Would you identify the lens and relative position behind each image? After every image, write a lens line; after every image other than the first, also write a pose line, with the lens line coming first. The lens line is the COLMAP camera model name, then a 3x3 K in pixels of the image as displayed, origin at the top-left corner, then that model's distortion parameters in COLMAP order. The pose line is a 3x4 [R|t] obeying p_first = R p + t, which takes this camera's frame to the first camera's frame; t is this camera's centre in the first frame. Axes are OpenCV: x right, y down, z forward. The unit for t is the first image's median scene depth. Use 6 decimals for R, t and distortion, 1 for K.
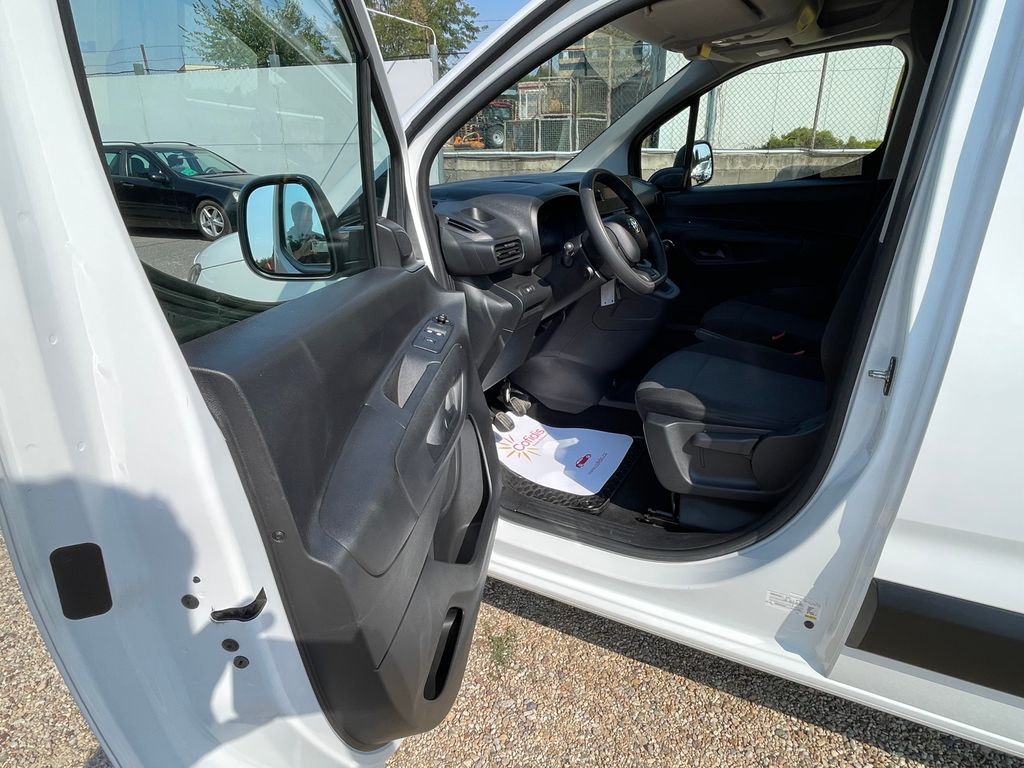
lens RADIAL K [[605.6, 0, 509.9], [0, 605.6, 388.0], [0, 0, 1]] dist [0.013186, -0.015847]
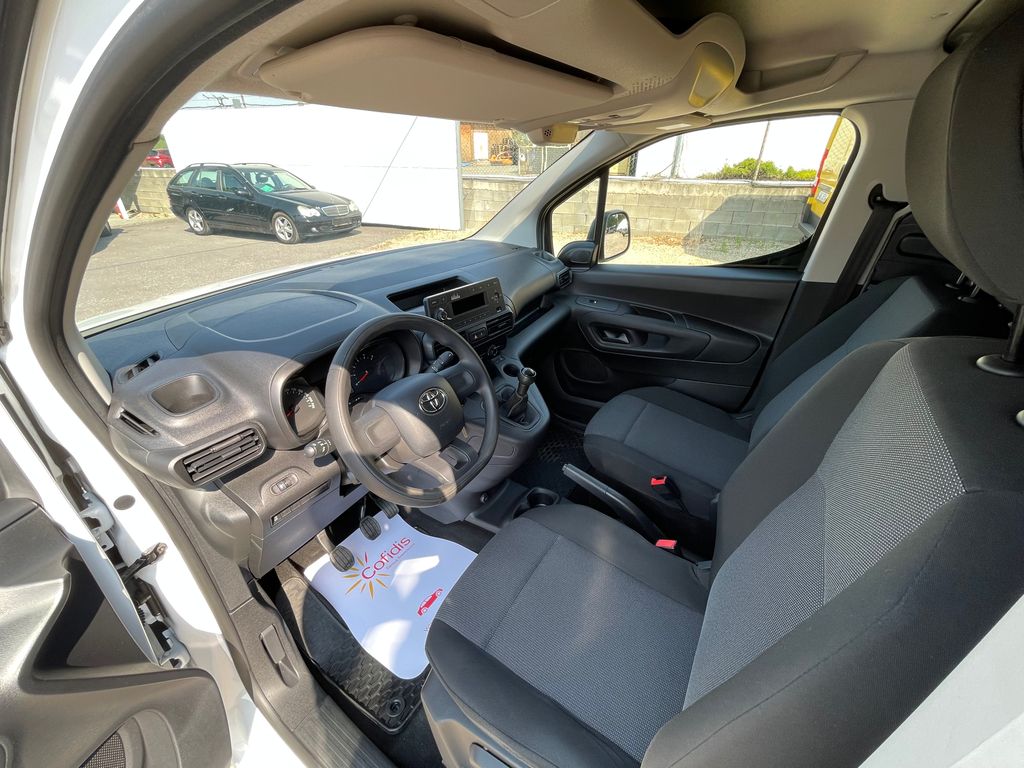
lens RADIAL K [[414.9, 0, 507.3], [0, 414.9, 388.3], [0, 0, 1]] dist [-0.006349, 0.001134]
pose [[0.997955, 0.042972, -0.047320, 0.052151], [-0.036866, 0.991708, 0.123111, -0.057398], [0.052218, -0.121115, 0.991264, 0.088114]]
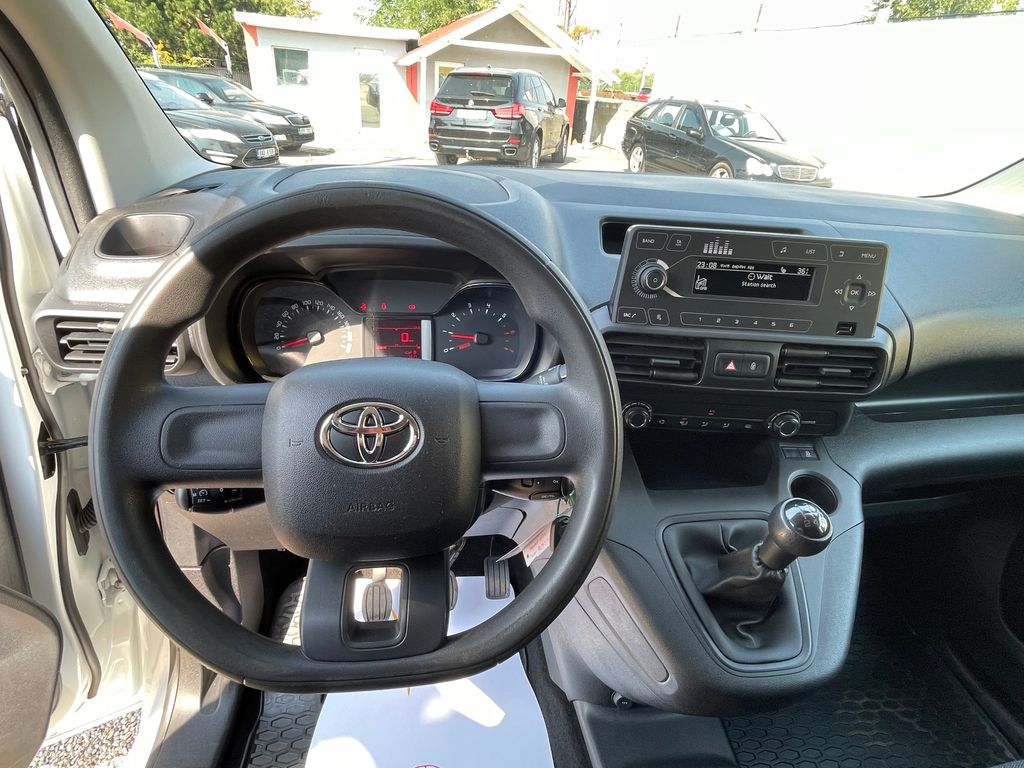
lens RADIAL K [[537.3, 0, 500.2], [0, 537.3, 395.8], [0, 0, 1]] dist [-0.018766, 0.001505]
pose [[0.583693, 0.454672, -0.672737, 0.063016], [-0.378426, 0.885365, 0.270041, -0.060416], [0.718398, 0.096960, 0.688842, 0.147315]]
